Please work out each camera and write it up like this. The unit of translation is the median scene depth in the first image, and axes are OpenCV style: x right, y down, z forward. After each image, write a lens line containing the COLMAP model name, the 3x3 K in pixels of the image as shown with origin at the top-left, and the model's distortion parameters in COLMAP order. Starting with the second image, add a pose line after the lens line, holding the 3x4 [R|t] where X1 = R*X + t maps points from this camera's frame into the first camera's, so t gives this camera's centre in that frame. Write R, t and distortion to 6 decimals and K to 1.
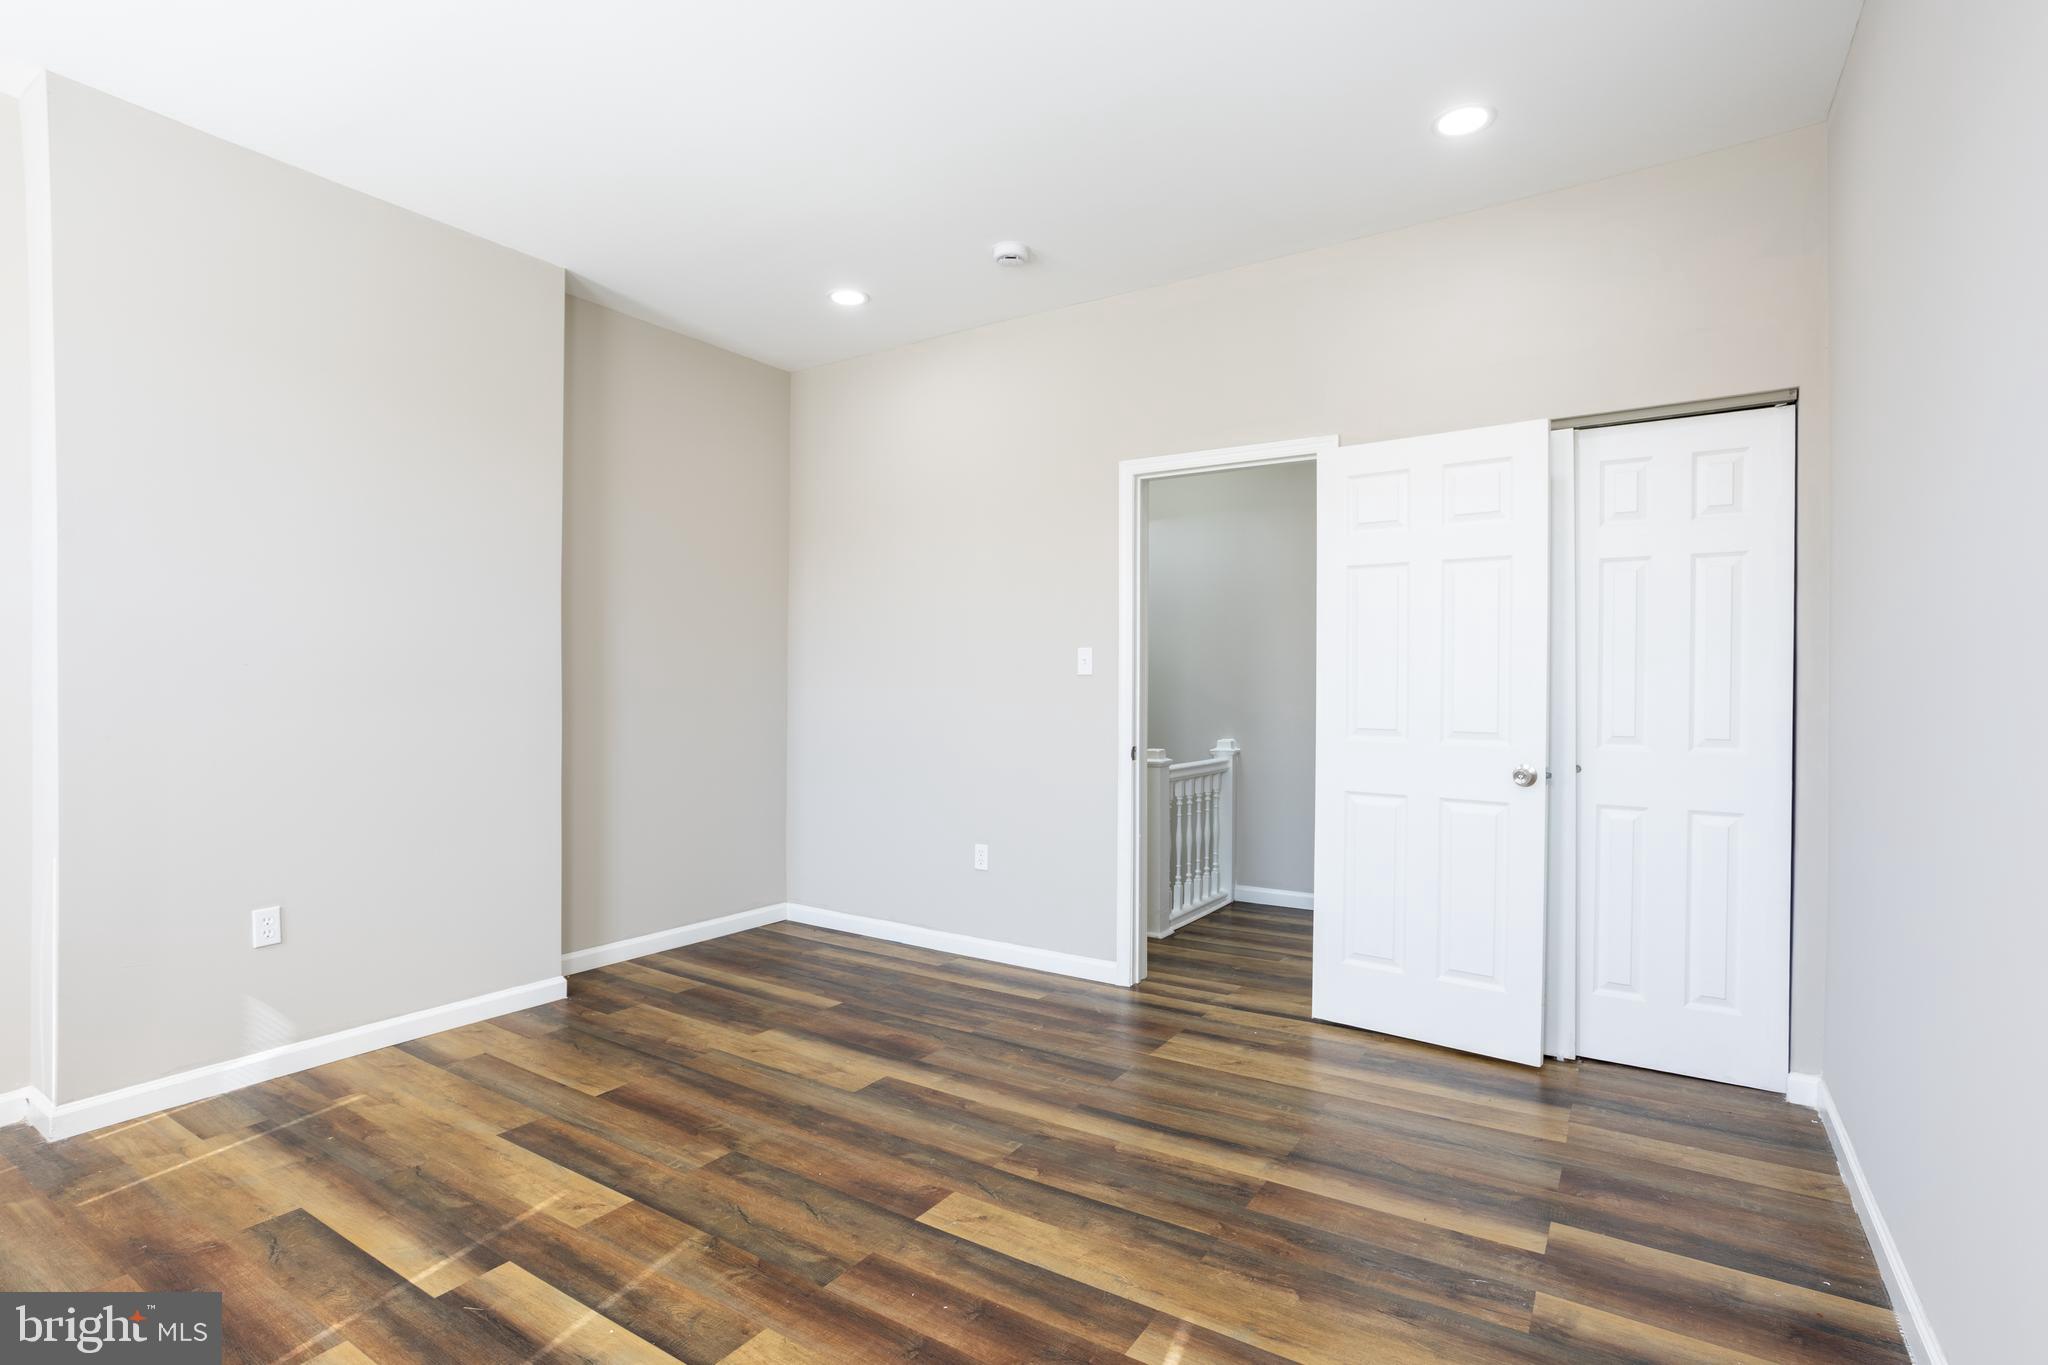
lens RADIAL K [[991.9, 0, 1031.2], [0, 991.9, 684.4], [0, 0, 1]] dist [-0.055074, 0.038577]
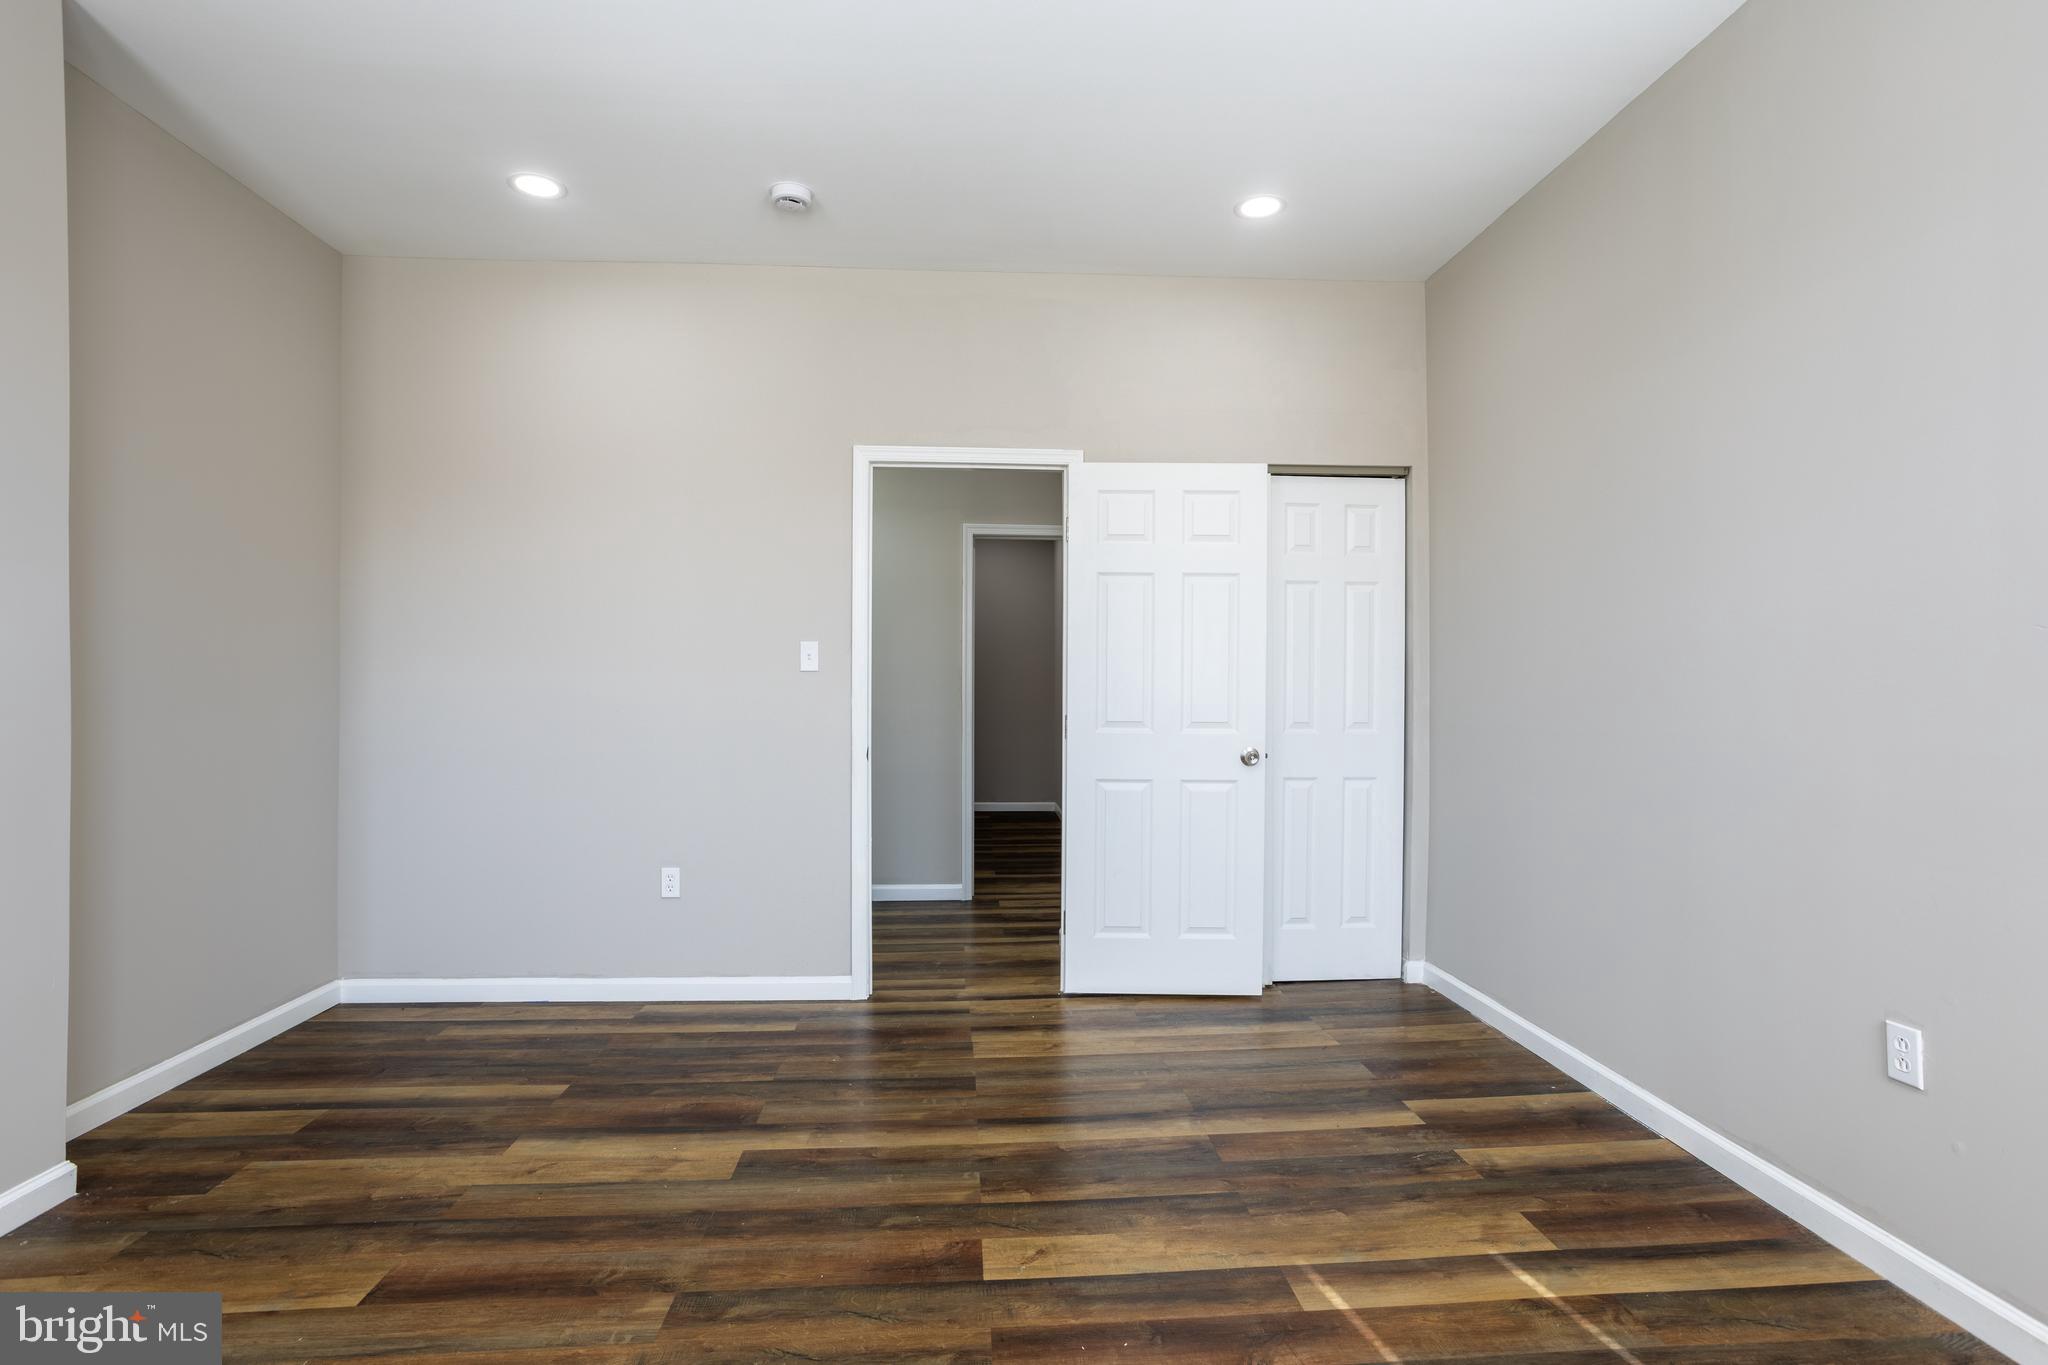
lens RADIAL K [[991.9, 0, 1031.2], [0, 991.9, 684.4], [0, 0, 1]] dist [-0.055074, 0.038577]
pose [[0.798705, -0.001304, 0.601722, -0.452073], [-0.000320, 0.999997, 0.002592, 0.000704], [-0.601723, -0.002263, 0.798702, 0.191767]]
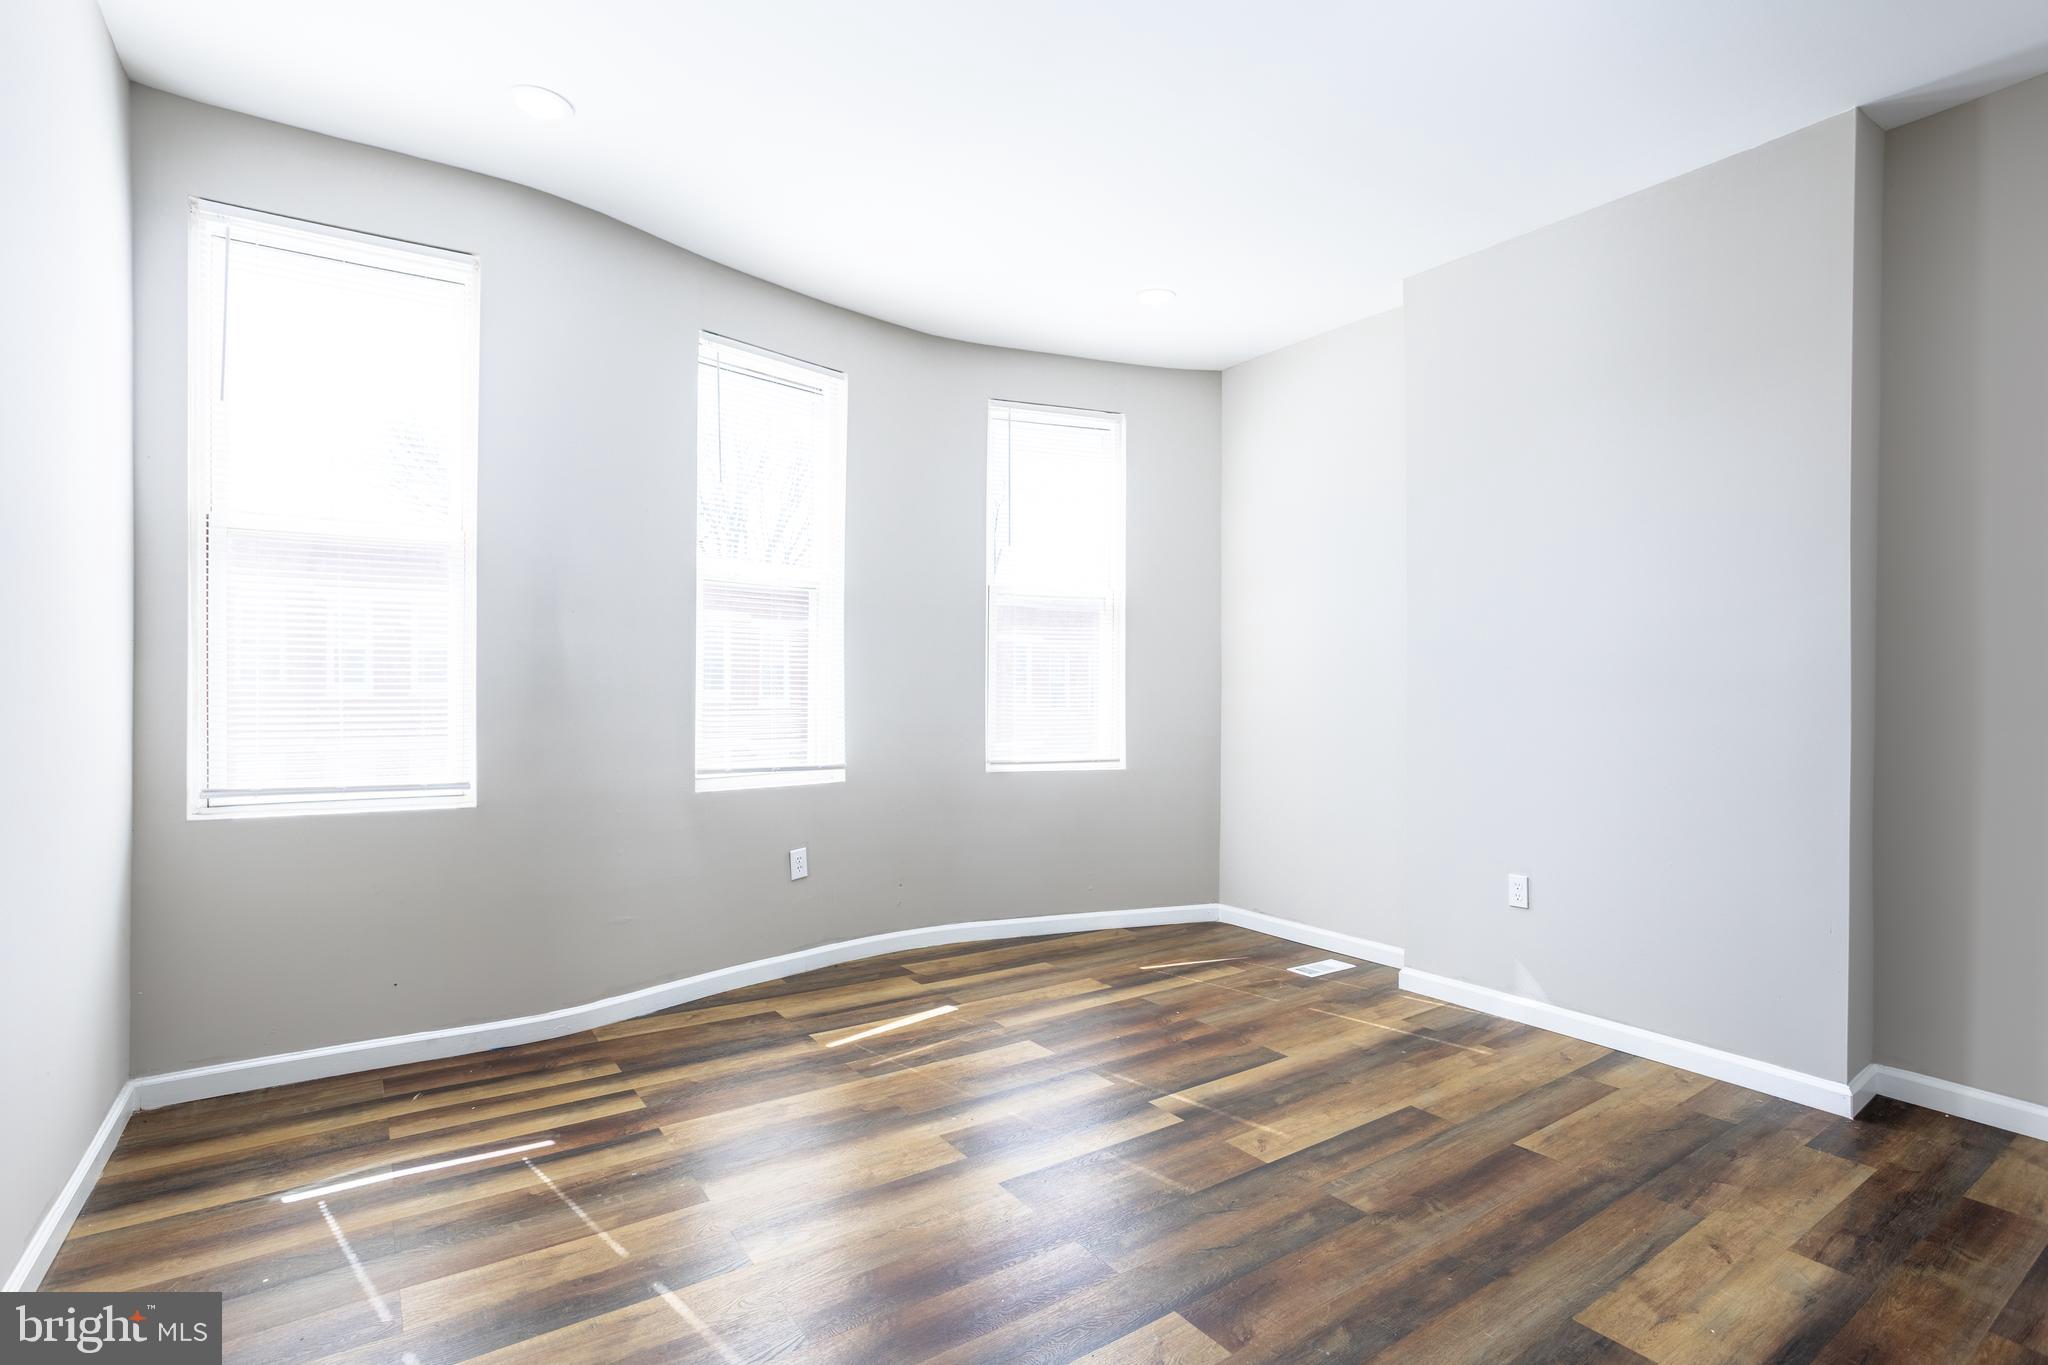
lens RADIAL K [[991.9, 0, 1031.2], [0, 991.9, 684.4], [0, 0, 1]] dist [-0.055074, 0.038577]
pose [[-0.376355, -0.004502, -0.926465, 0.519574], [-0.003450, 0.999988, -0.003458, 0.005442], [0.926469, 0.001895, -0.376366, 0.877058]]
